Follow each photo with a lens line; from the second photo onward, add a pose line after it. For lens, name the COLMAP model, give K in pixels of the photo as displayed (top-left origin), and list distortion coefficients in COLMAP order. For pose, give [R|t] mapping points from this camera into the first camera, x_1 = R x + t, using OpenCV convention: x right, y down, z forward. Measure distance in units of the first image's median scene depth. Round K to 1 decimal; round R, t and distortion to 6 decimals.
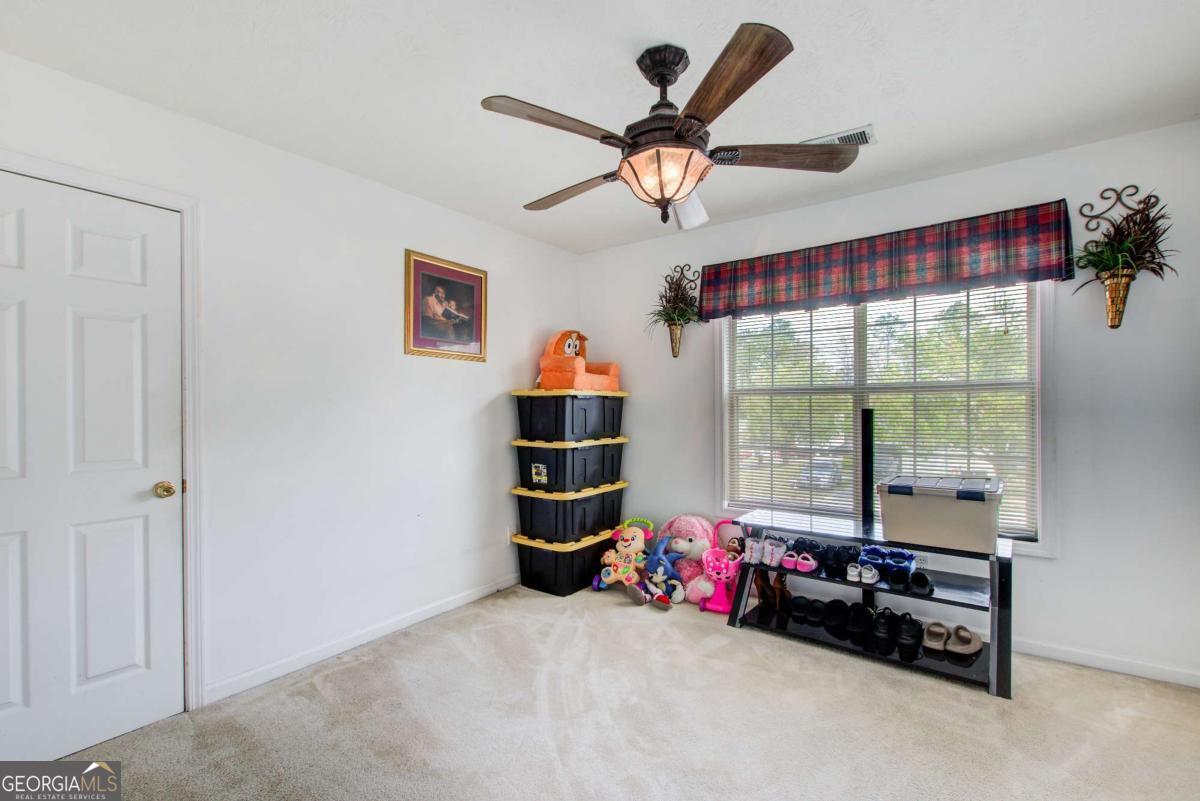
lens RADIAL K [[531.6, 0, 602.9], [0, 531.6, 409.2], [0, 0, 1]] dist [0.001169, 0.000029]
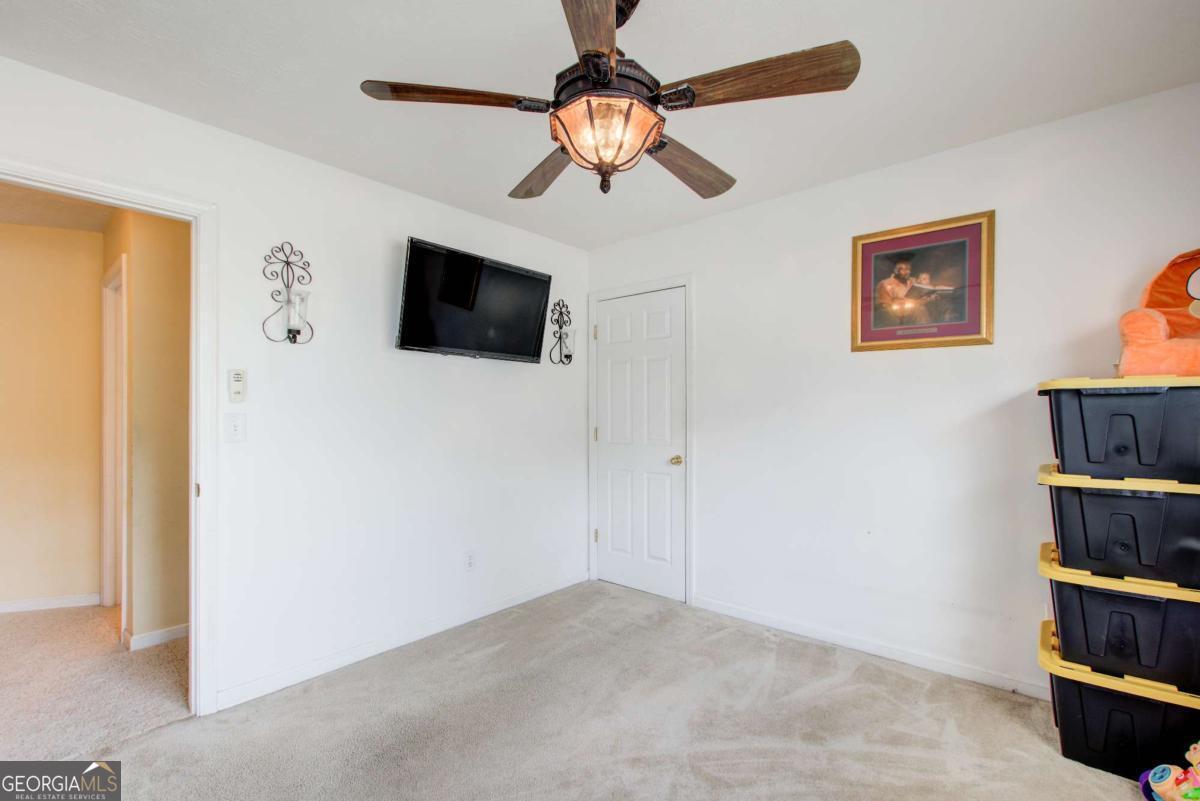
lens RADIAL K [[531.6, 0, 602.9], [0, 531.6, 409.2], [0, 0, 1]] dist [0.001169, 0.000029]
pose [[-0.084517, 0.002120, -0.996420, 0.553262], [-0.002172, 0.999995, 0.002312, -0.005703], [0.996420, 0.002359, -0.084512, 0.617375]]
